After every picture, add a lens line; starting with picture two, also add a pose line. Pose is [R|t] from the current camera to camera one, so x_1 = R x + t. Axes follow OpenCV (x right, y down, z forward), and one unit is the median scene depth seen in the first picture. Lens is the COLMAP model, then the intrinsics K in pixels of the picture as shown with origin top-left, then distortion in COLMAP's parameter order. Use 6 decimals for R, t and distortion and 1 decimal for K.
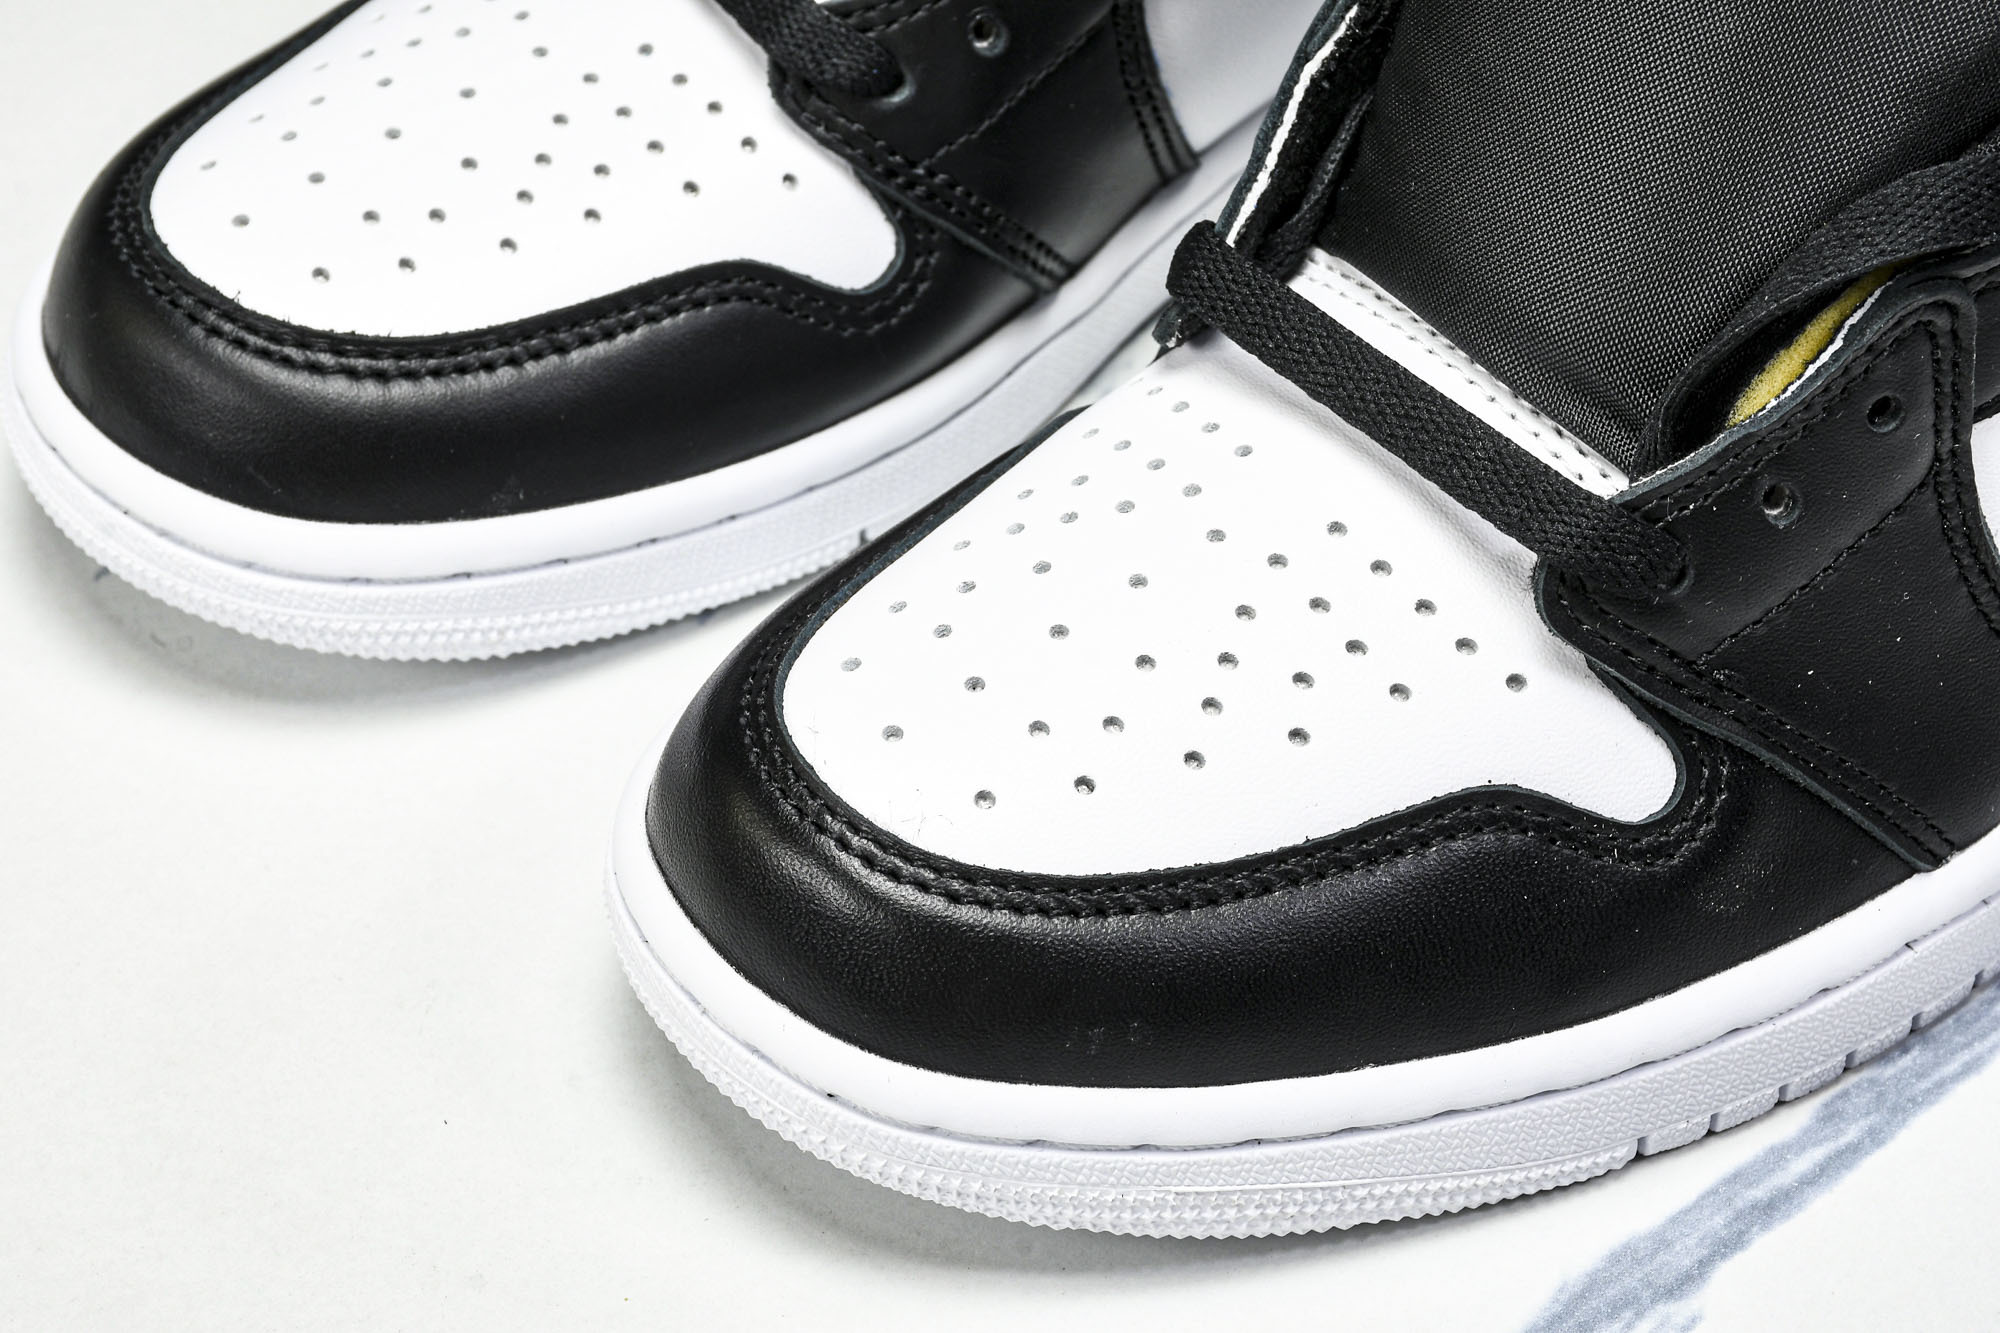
lens RADIAL K [[5047.5, 0, 1003.1], [0, 5047.5, 674.2], [0, 0, 1]] dist [0.422974, 0.776260]
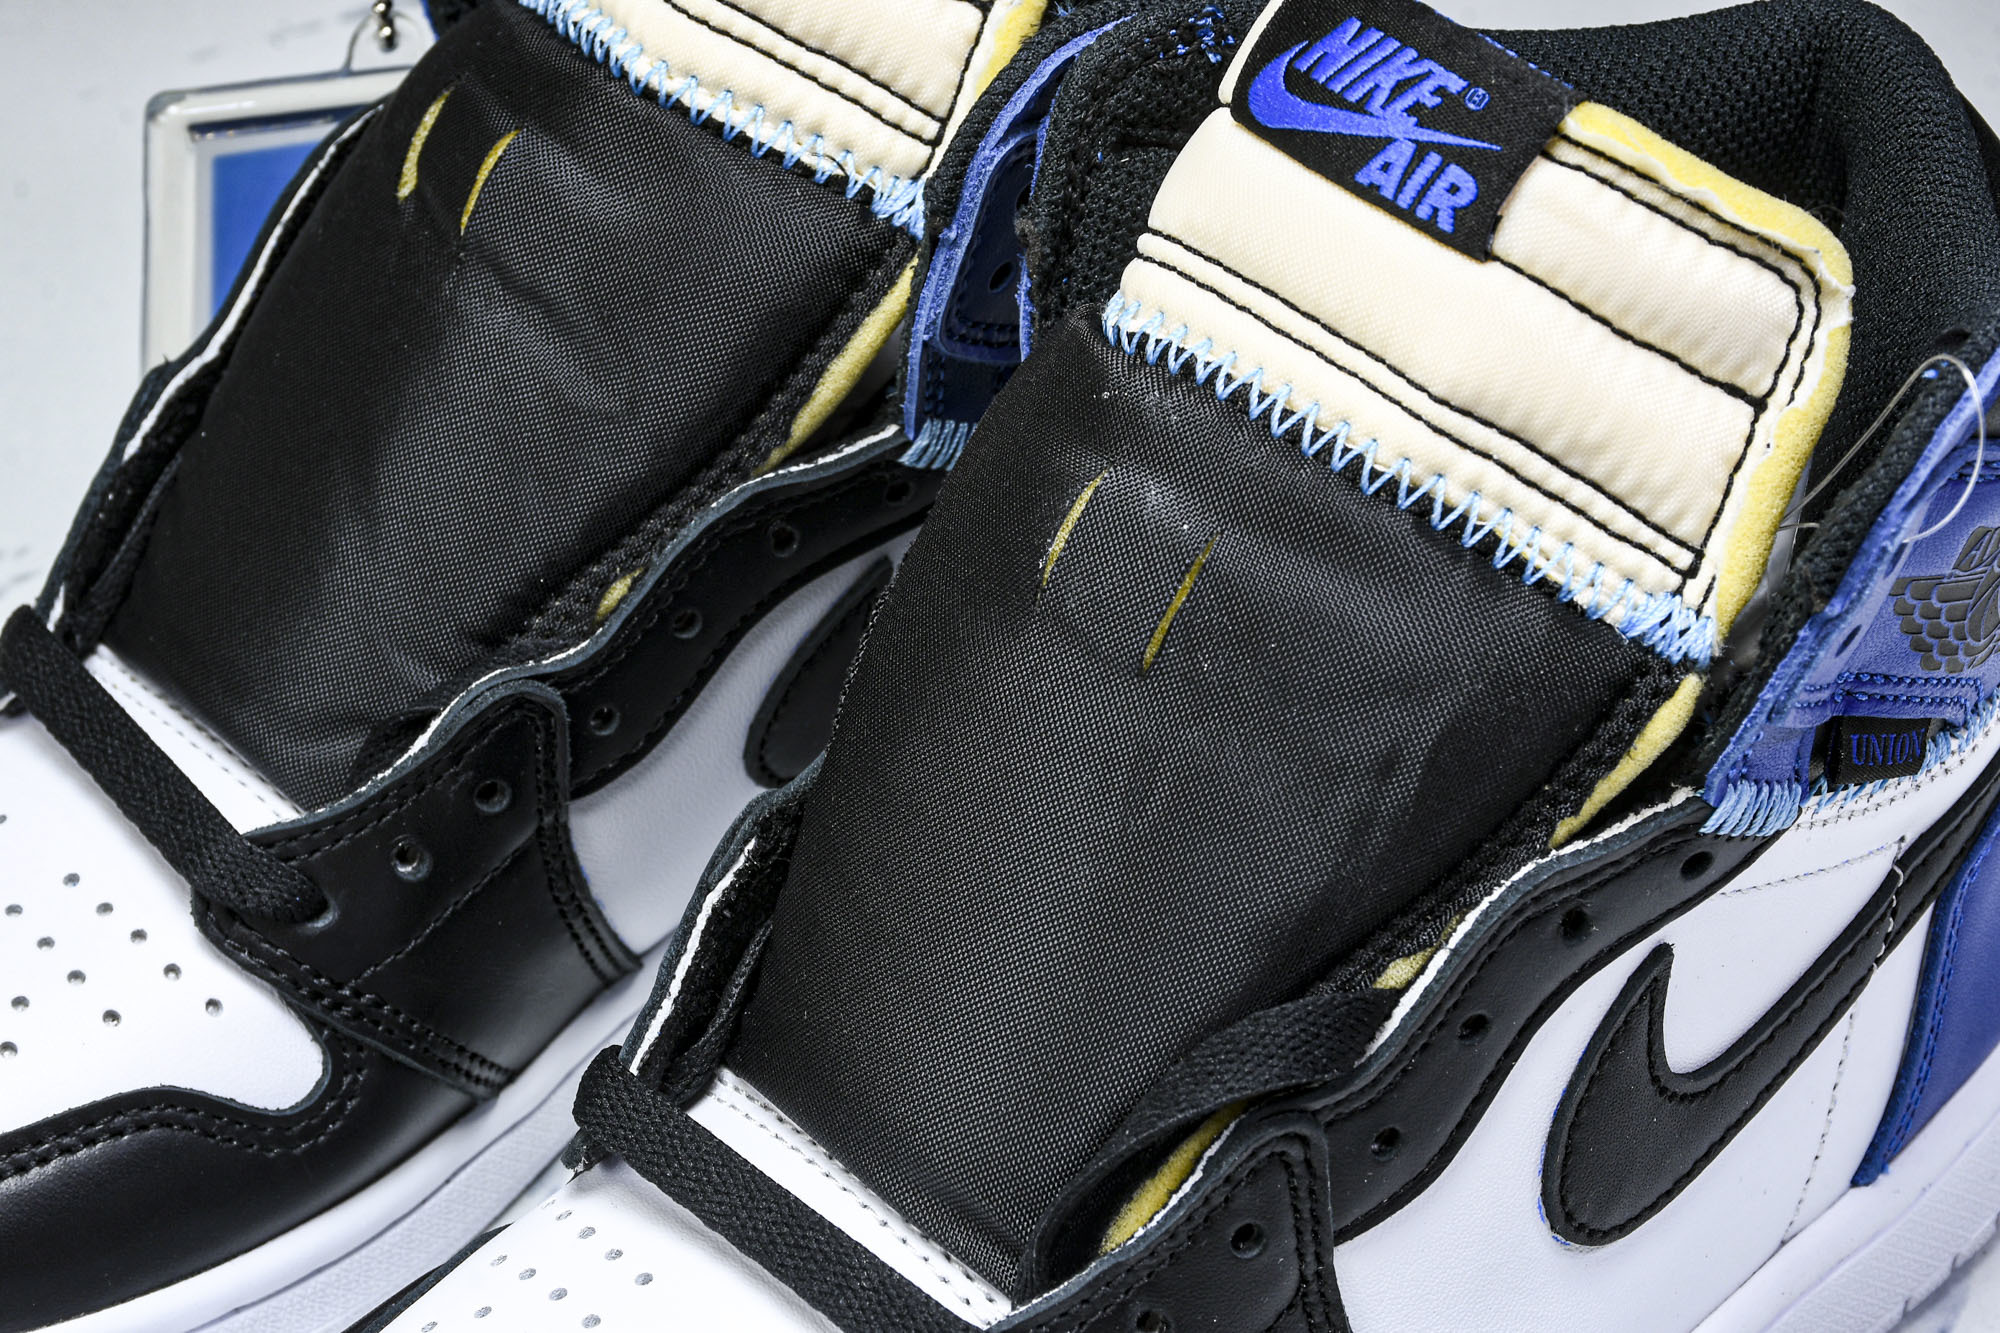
lens RADIAL K [[5047.5, 0, 1003.1], [0, 5047.5, 674.2], [0, 0, 1]] dist [0.422974, 0.776260]
pose [[0.998195, -0.014582, 0.058260, 0.060213], [0.021459, 0.992636, -0.119218, -0.040297], [-0.056093, 0.120253, 0.991157, -0.029797]]
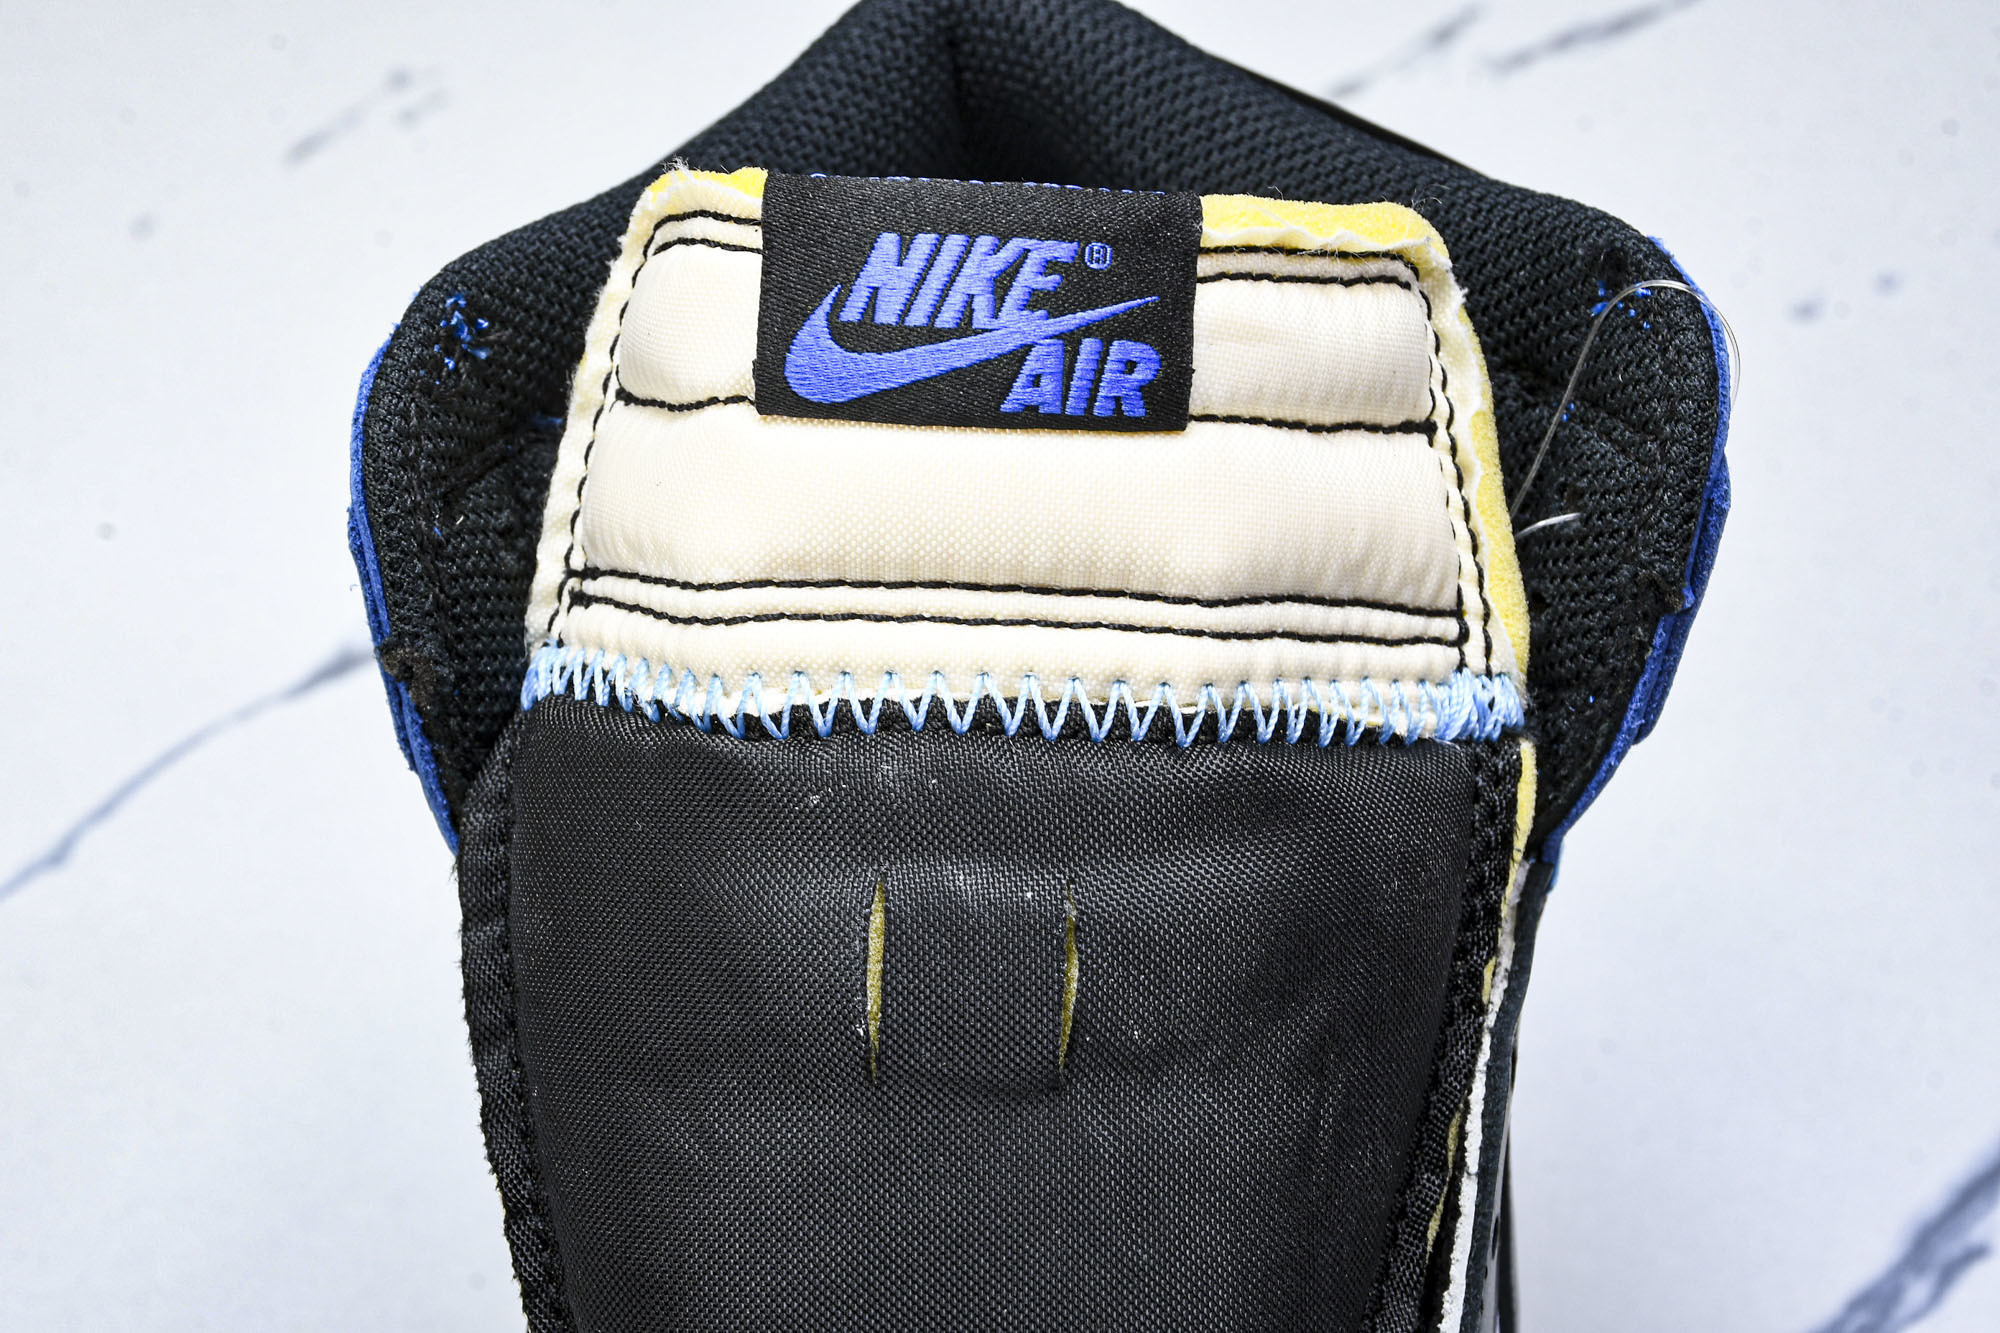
lens RADIAL K [[5047.5, 0, 1003.1], [0, 5047.5, 674.2], [0, 0, 1]] dist [0.422974, 0.776260]
pose [[0.679099, -0.496627, 0.540542, -0.242262], [0.517954, 0.845997, 0.126546, -0.305993], [-0.520143, 0.194039, 0.831745, 0.280793]]
